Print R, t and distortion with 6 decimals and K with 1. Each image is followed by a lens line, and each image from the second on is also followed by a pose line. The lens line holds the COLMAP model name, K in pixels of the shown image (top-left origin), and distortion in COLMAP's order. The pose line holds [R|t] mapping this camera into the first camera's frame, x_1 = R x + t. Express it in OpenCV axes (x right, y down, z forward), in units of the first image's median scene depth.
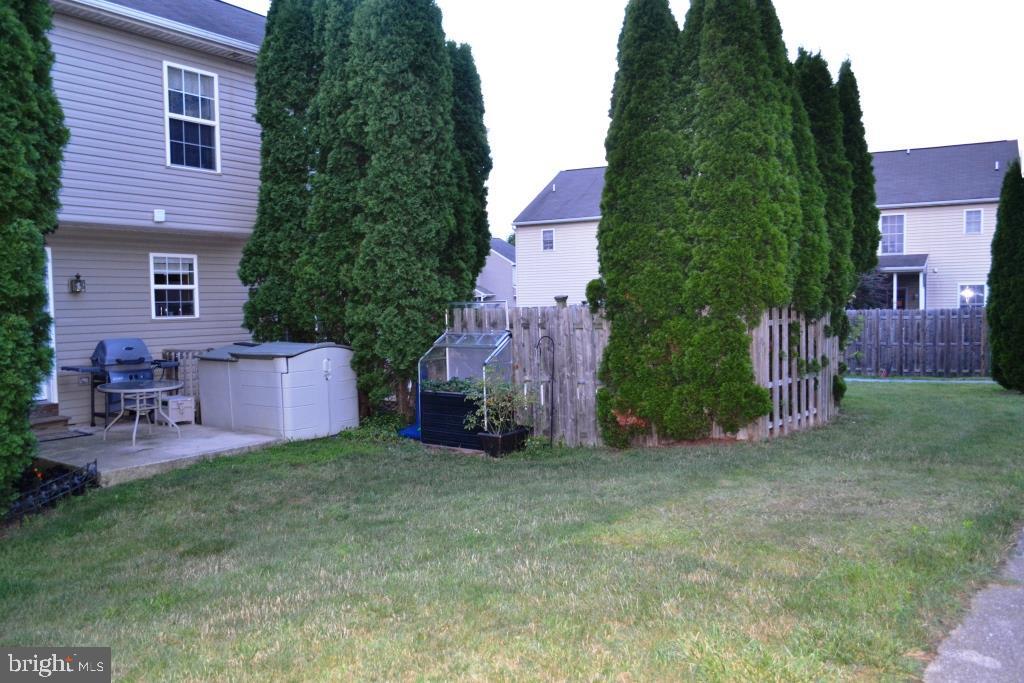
lens RADIAL K [[802.5, 0, 512.0], [0, 802.5, 341.5], [0, 0, 1]] dist [-0.015804, 0.007330]
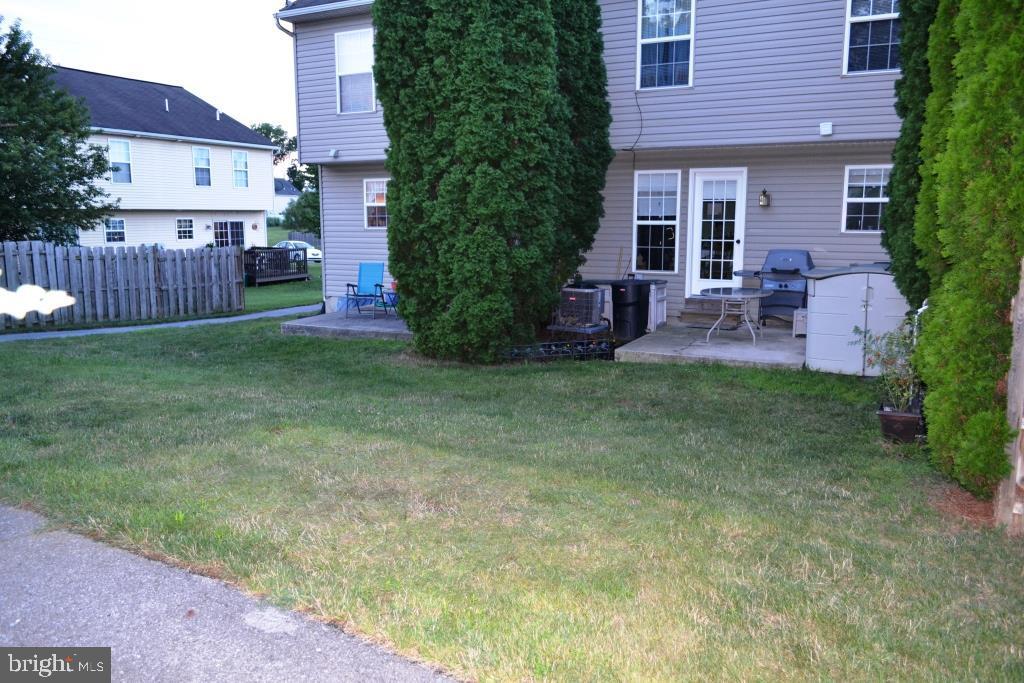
lens RADIAL K [[657.4, 0, 512.0], [0, 657.4, 341.5], [0, 0, 1]] dist [-0.019403, 0.000020]
pose [[0.200050, 0.199028, -0.959358, 0.326190], [-0.056460, 0.979866, 0.191509, -0.028709], [0.978158, 0.015854, 0.207259, 0.440937]]
